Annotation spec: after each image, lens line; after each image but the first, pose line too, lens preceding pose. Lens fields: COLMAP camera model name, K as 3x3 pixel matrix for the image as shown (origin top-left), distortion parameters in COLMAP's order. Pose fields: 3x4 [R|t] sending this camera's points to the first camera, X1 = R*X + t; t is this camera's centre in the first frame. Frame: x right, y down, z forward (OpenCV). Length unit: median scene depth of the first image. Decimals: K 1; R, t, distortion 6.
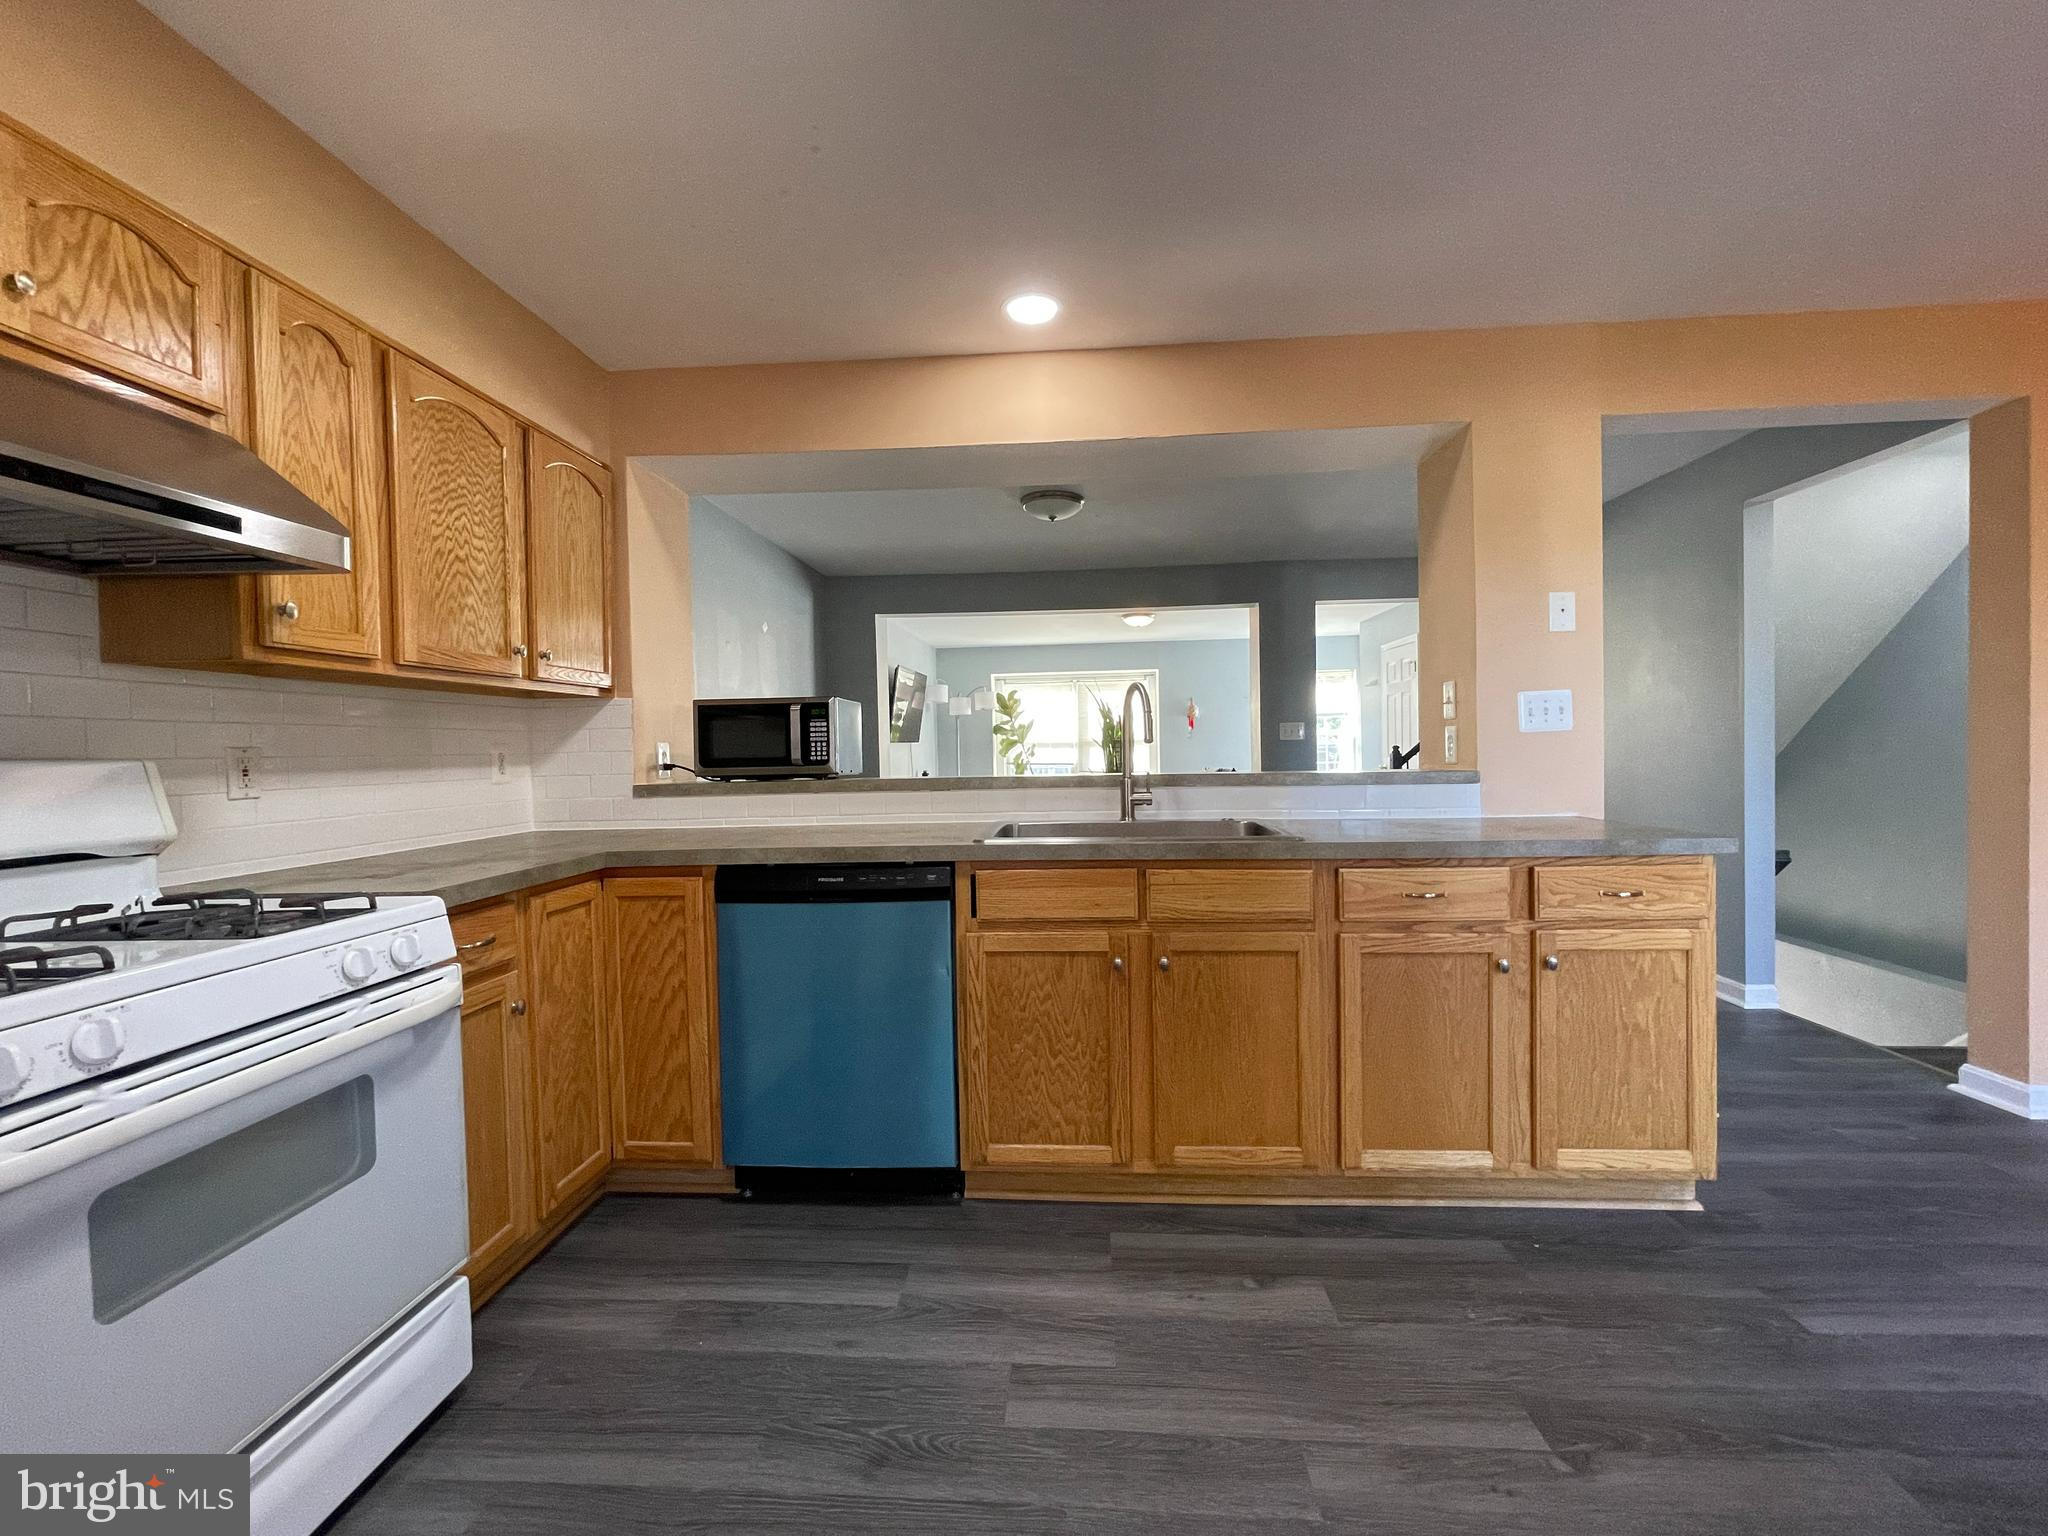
lens RADIAL K [[829.0, 0, 1030.9], [0, 829.0, 768.0], [0, 0, 1]] dist [-0.001981, 0.000069]
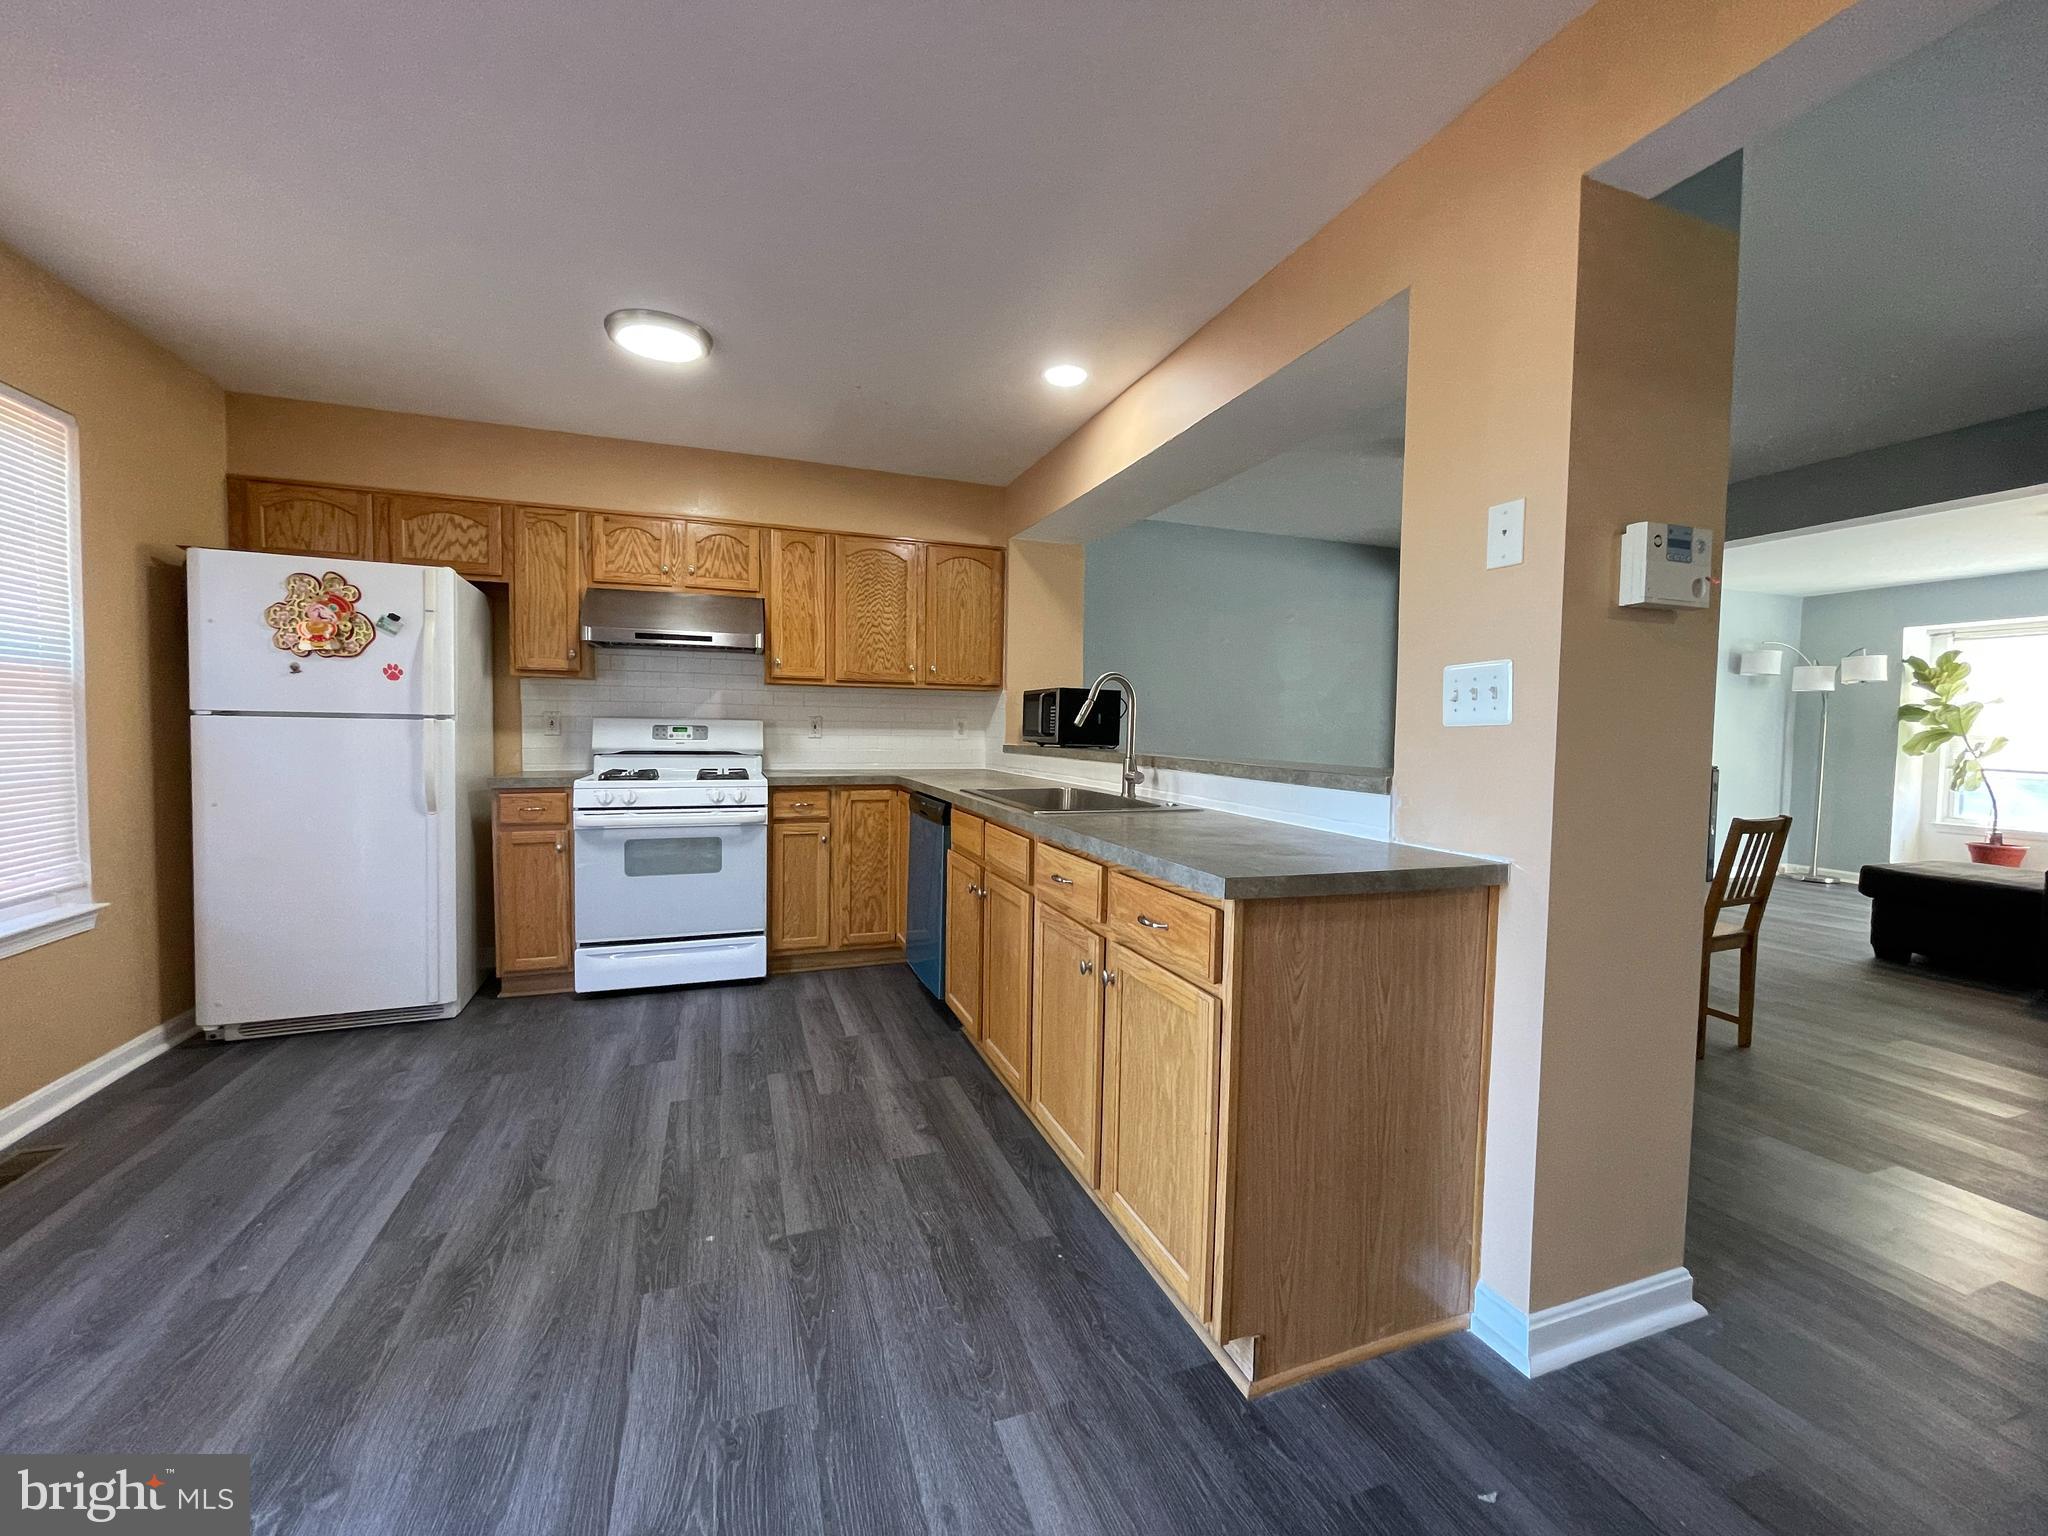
lens RADIAL K [[829.0, 0, 1030.9], [0, 829.0, 768.0], [0, 0, 1]] dist [-0.001981, 0.000069]
pose [[0.406302, 0.072587, -0.910851, 1.339822], [-0.046958, 0.997181, 0.058520, -0.041311], [0.912531, 0.018995, 0.408566, 0.526221]]
